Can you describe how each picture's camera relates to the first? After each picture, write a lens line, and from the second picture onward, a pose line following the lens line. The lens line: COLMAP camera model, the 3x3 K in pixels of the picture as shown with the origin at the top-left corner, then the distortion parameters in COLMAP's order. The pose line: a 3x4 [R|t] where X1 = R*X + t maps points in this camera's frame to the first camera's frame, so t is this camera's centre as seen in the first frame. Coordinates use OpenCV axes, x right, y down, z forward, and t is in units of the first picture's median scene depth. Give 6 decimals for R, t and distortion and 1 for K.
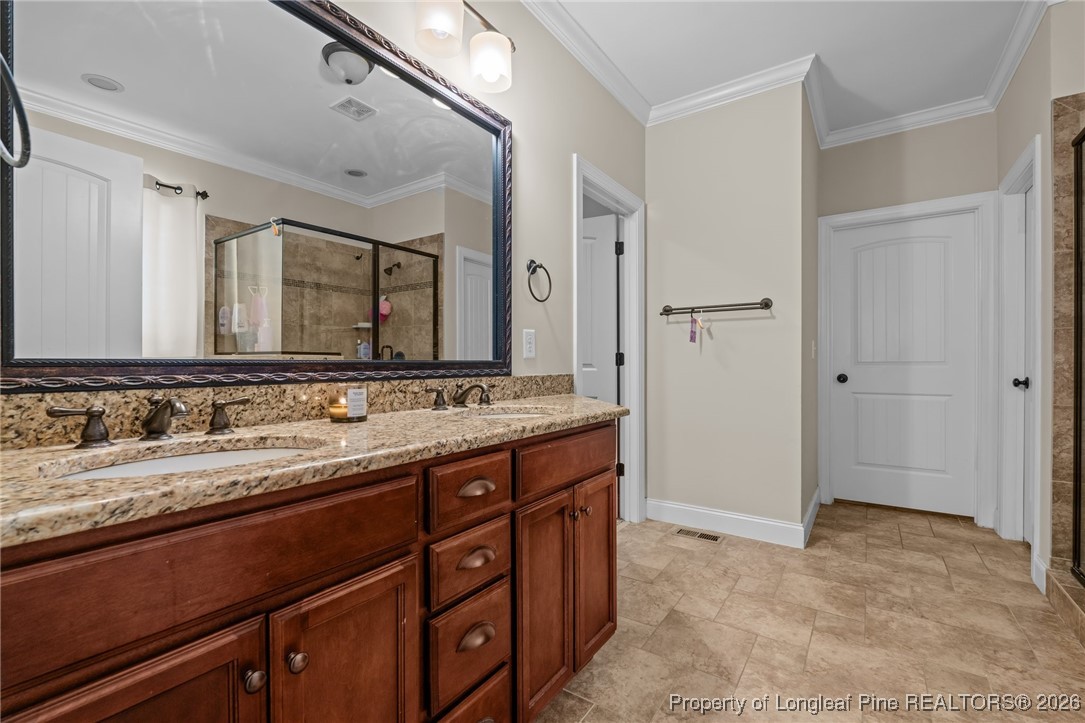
lens RADIAL K [[476.1, 0, 542.0], [0, 476.1, 359.4], [0, 0, 1]] dist [-0.010309, 0.000384]
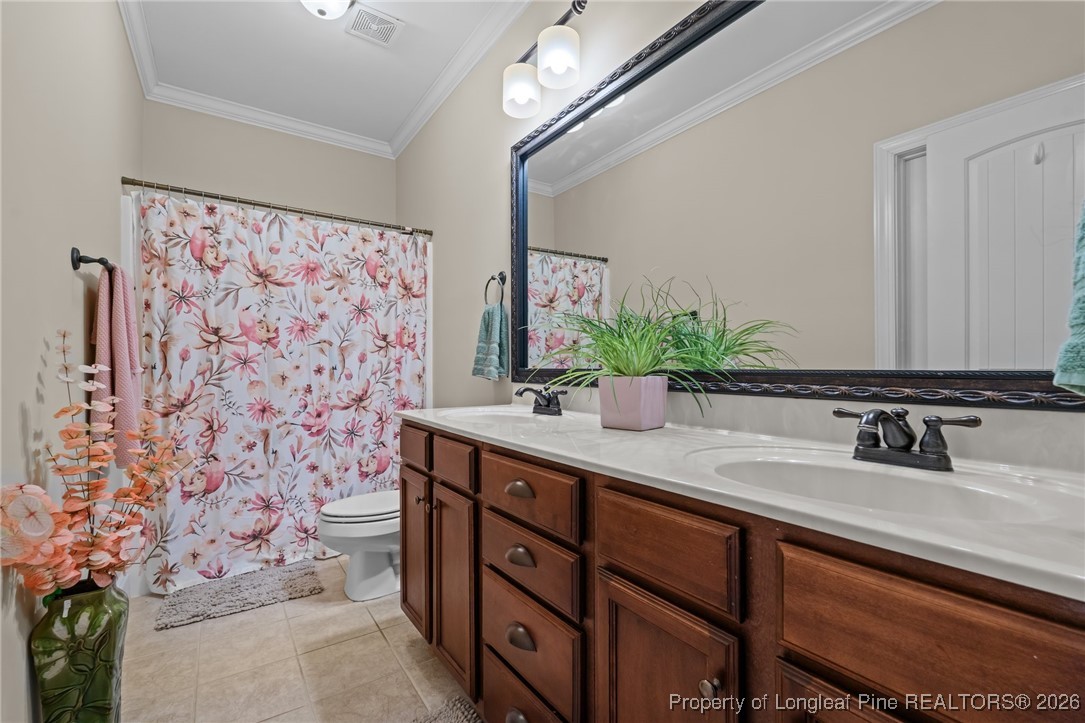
lens RADIAL K [[476.1, 0, 541.7], [0, 476.1, 368.9], [0, 0, 1]] dist [-0.010309, 0.000384]
pose [[-0.371215, -0.010350, -0.928489, 0.799822], [-0.004683, 0.999946, -0.009274, 0.017099], [0.928535, 0.000906, -0.371243, 1.331516]]
